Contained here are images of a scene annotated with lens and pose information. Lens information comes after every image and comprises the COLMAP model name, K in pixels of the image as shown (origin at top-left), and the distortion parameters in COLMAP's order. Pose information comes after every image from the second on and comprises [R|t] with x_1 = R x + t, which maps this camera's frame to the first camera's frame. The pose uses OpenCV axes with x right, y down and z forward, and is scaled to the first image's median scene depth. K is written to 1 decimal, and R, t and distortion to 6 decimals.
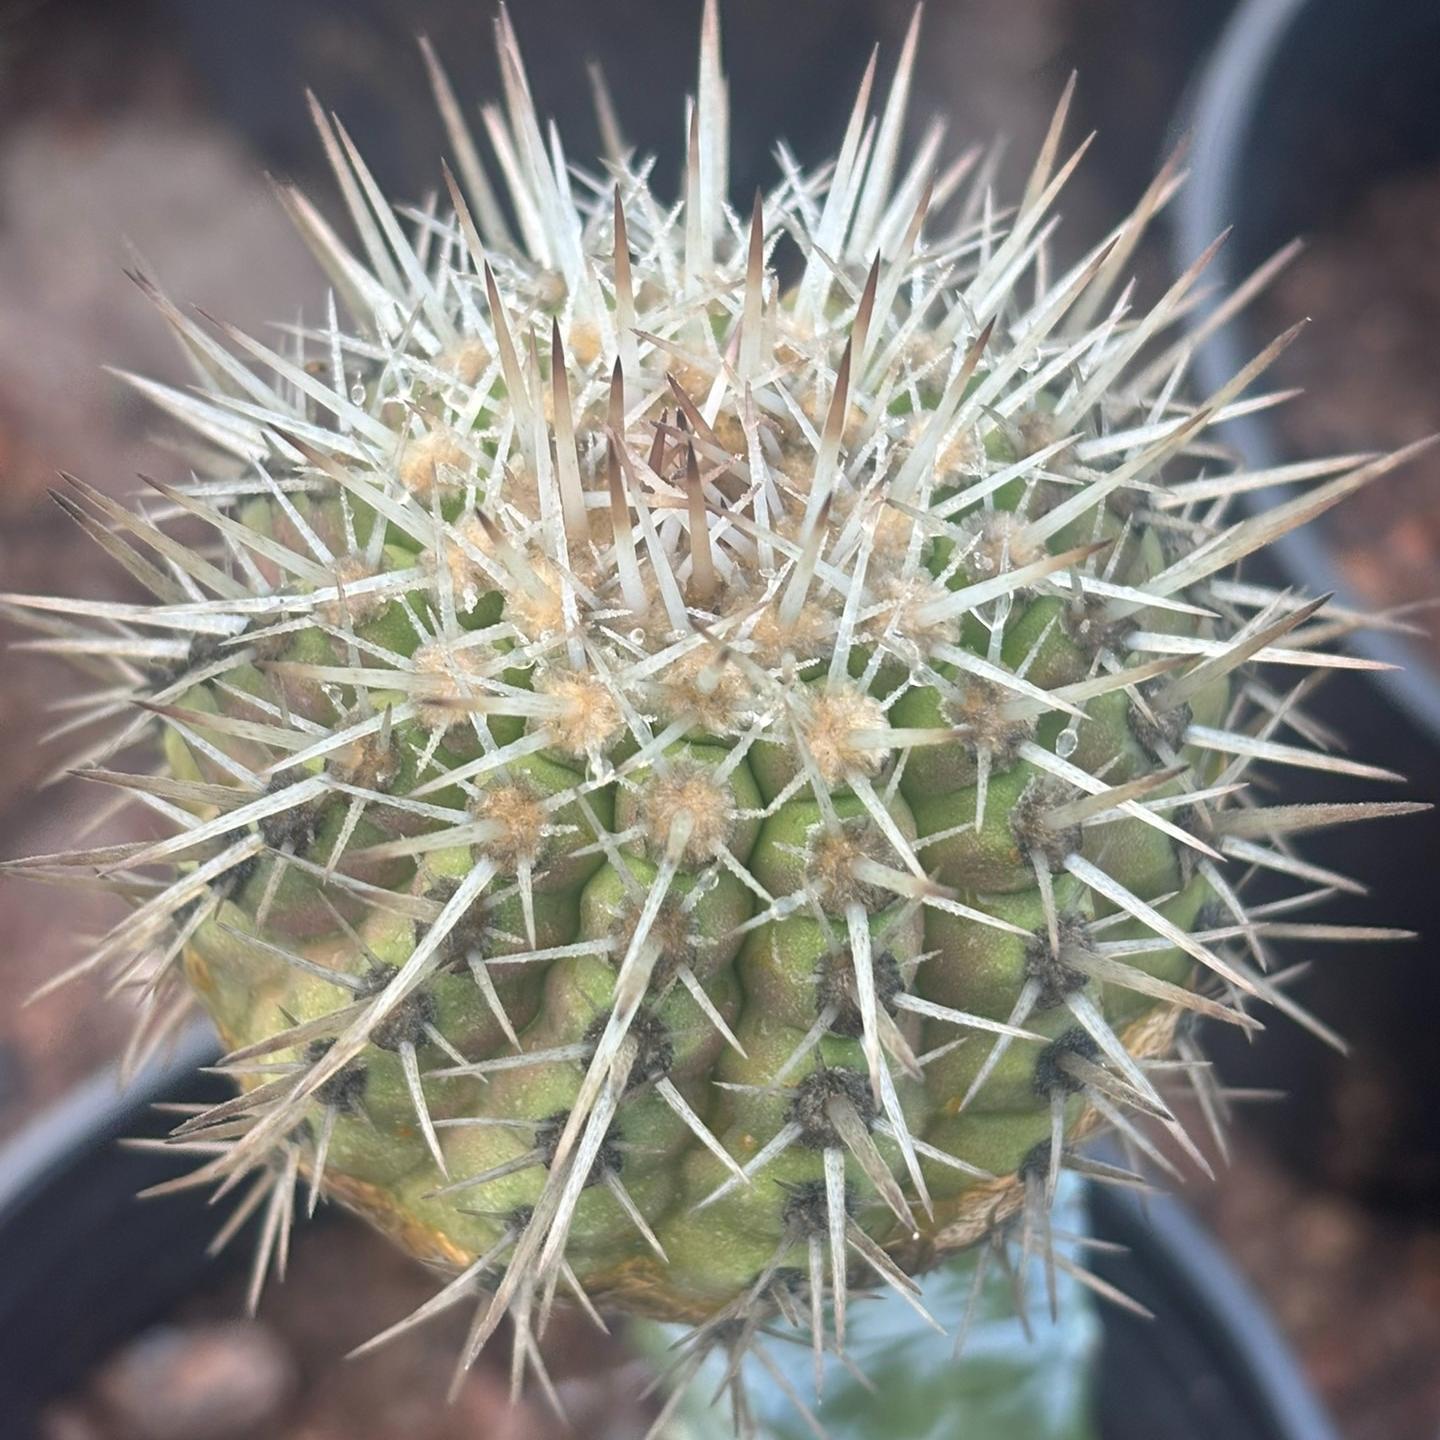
lens RADIAL K [[1165.3, 0, 720.9], [0, 1165.3, 719.8], [0, 0, 1]] dist [0.017901, 0.009227]
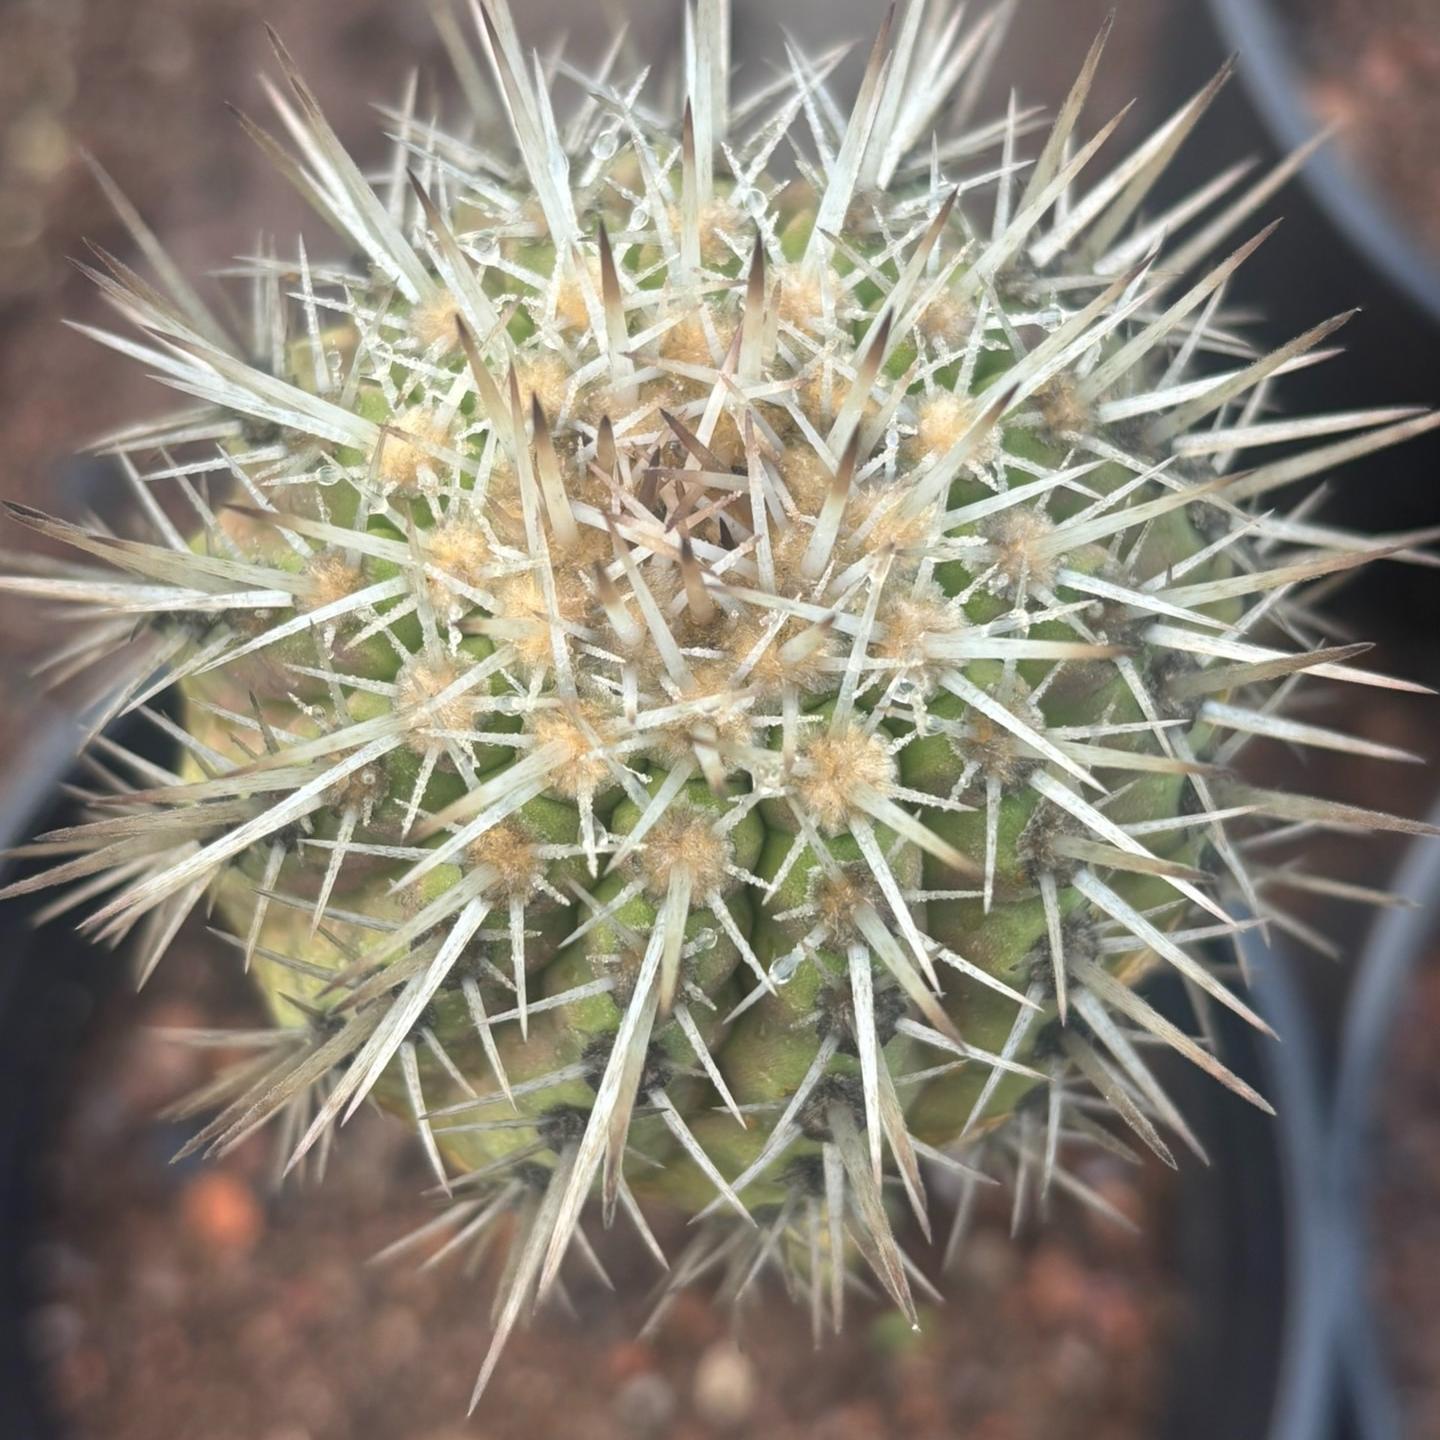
lens RADIAL K [[1165.3, 0, 719.2], [0, 1165.3, 718.7], [0, 0, 1]] dist [0.017901, 0.009227]
pose [[0.999992, 0.000152, -0.003996, 0.003527], [0.000294, 0.993769, 0.111460, -0.139010], [0.003988, -0.111460, 0.993761, 0.051941]]
